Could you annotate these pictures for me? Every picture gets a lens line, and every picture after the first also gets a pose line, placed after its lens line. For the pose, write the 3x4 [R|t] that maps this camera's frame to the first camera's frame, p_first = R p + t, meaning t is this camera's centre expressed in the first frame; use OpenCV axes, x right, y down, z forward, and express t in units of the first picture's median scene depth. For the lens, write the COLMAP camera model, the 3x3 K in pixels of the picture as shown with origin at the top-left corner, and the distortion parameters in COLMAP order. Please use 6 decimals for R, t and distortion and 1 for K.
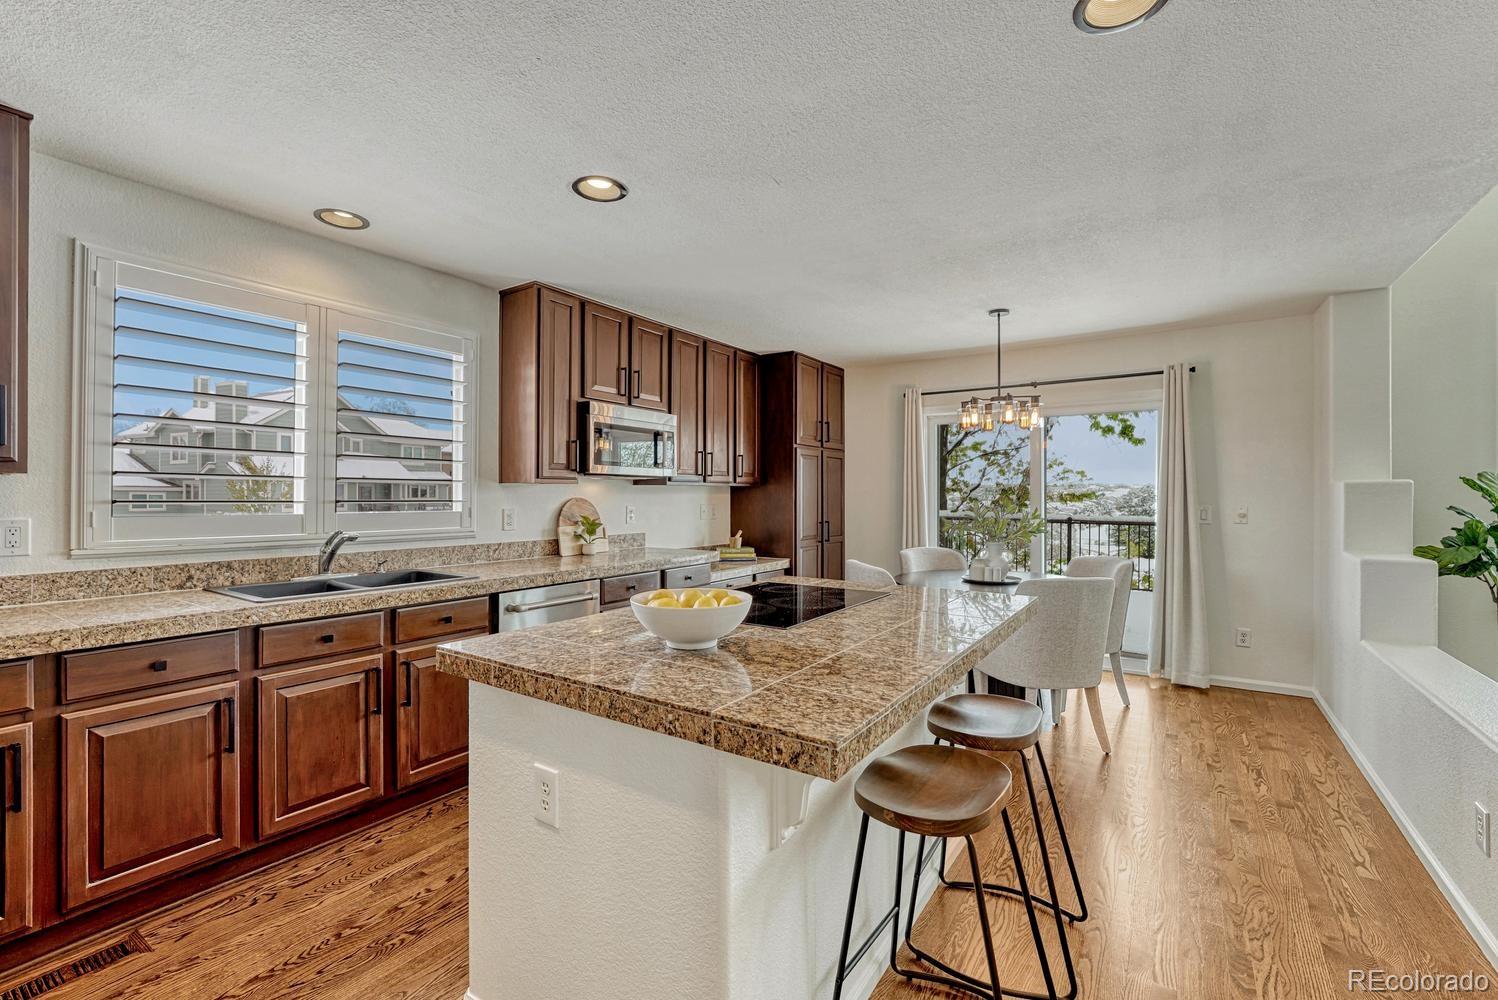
lens RADIAL K [[631.9, 0, 744.8], [0, 631.9, 495.5], [0, 0, 1]] dist [-0.012644, -0.001128]
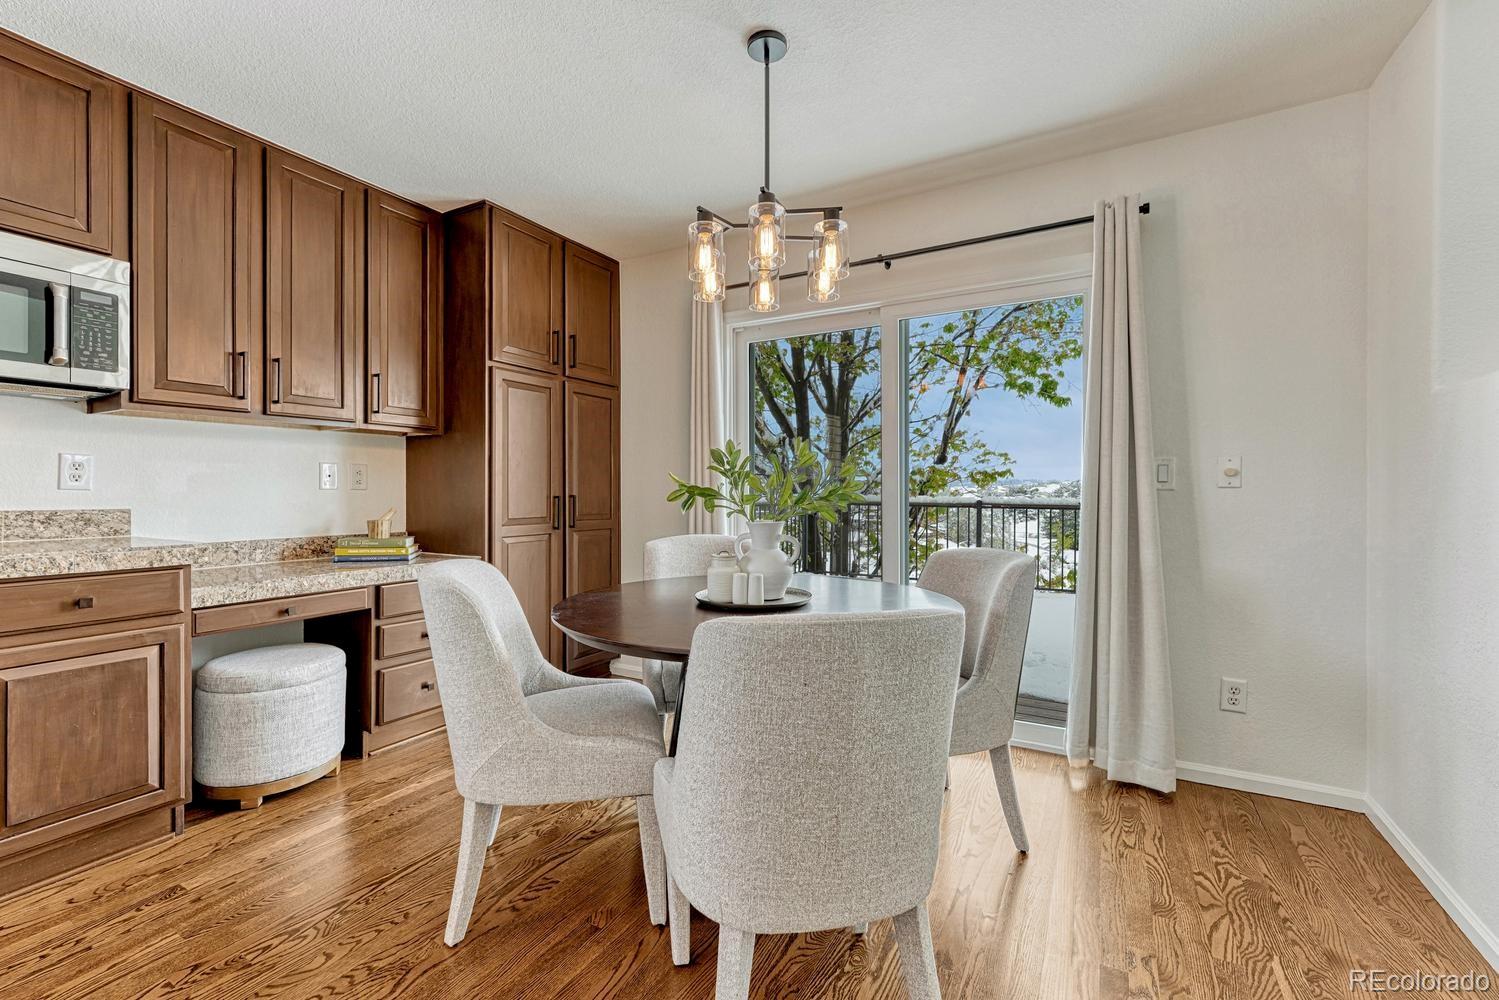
lens RADIAL K [[632.3, 0, 736.6], [0, 632.3, 493.5], [0, 0, 1]] dist [-0.012644, -0.001128]
pose [[0.997245, -0.000865, 0.074179, 0.267092], [0.000506, 0.999988, 0.004852, 0.039538], [-0.074183, -0.004801, 0.997233, 0.403733]]
